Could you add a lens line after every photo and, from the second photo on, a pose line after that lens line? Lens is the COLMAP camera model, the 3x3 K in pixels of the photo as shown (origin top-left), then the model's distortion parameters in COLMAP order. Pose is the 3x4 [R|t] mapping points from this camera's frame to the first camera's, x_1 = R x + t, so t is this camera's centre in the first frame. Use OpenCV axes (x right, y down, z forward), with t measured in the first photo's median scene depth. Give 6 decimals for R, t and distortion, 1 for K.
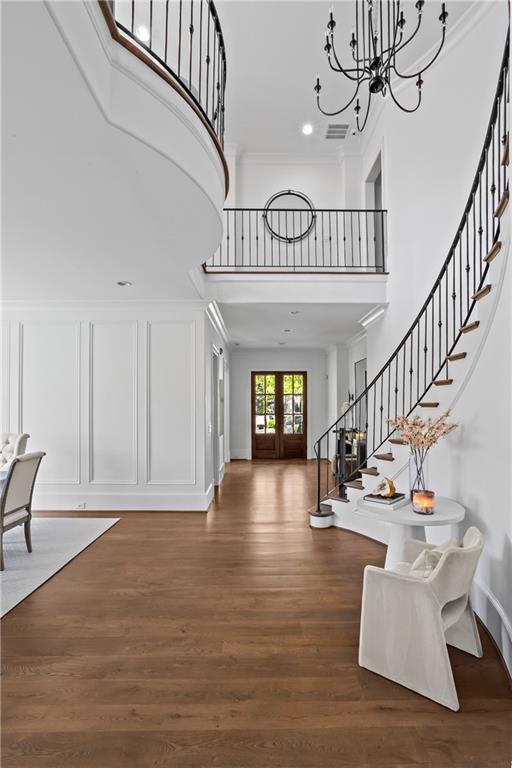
lens RADIAL K [[369.5, 0, 255.8], [0, 369.5, 401.3], [0, 0, 1]] dist [-0.015173, 0.001936]
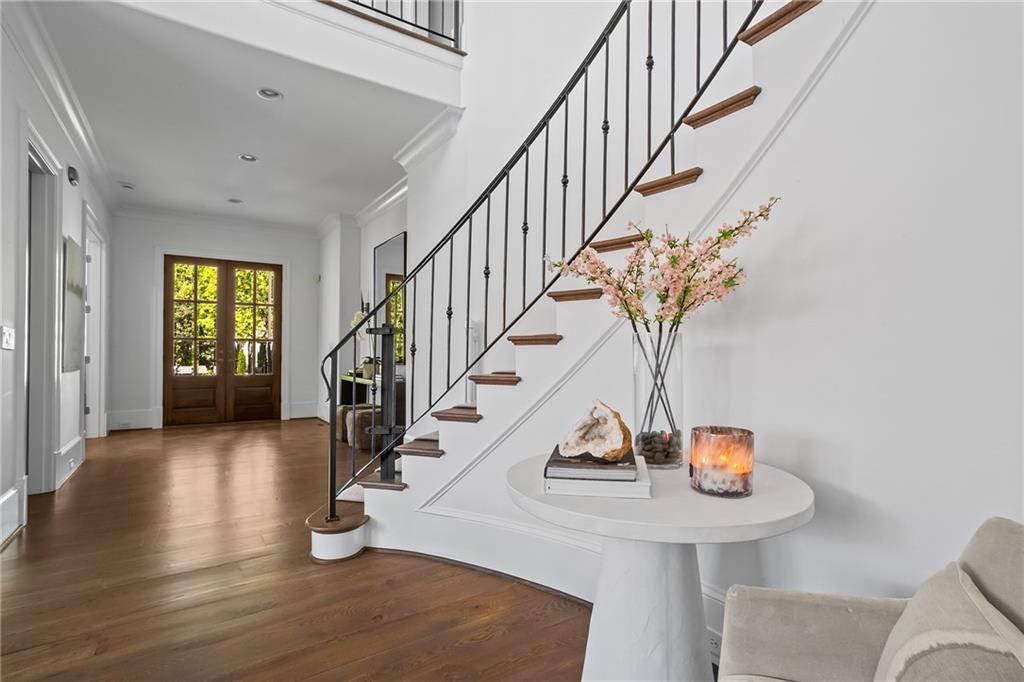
lens RADIAL K [[480.2, 0, 496.8], [0, 480.2, 358.0], [0, 0, 1]] dist [-0.020153, 0.000982]
pose [[0.835370, 0.009902, 0.549598, 0.019838], [-0.016768, 0.999831, 0.007472, 0.080054], [-0.549432, -0.015457, 0.835396, 0.332656]]
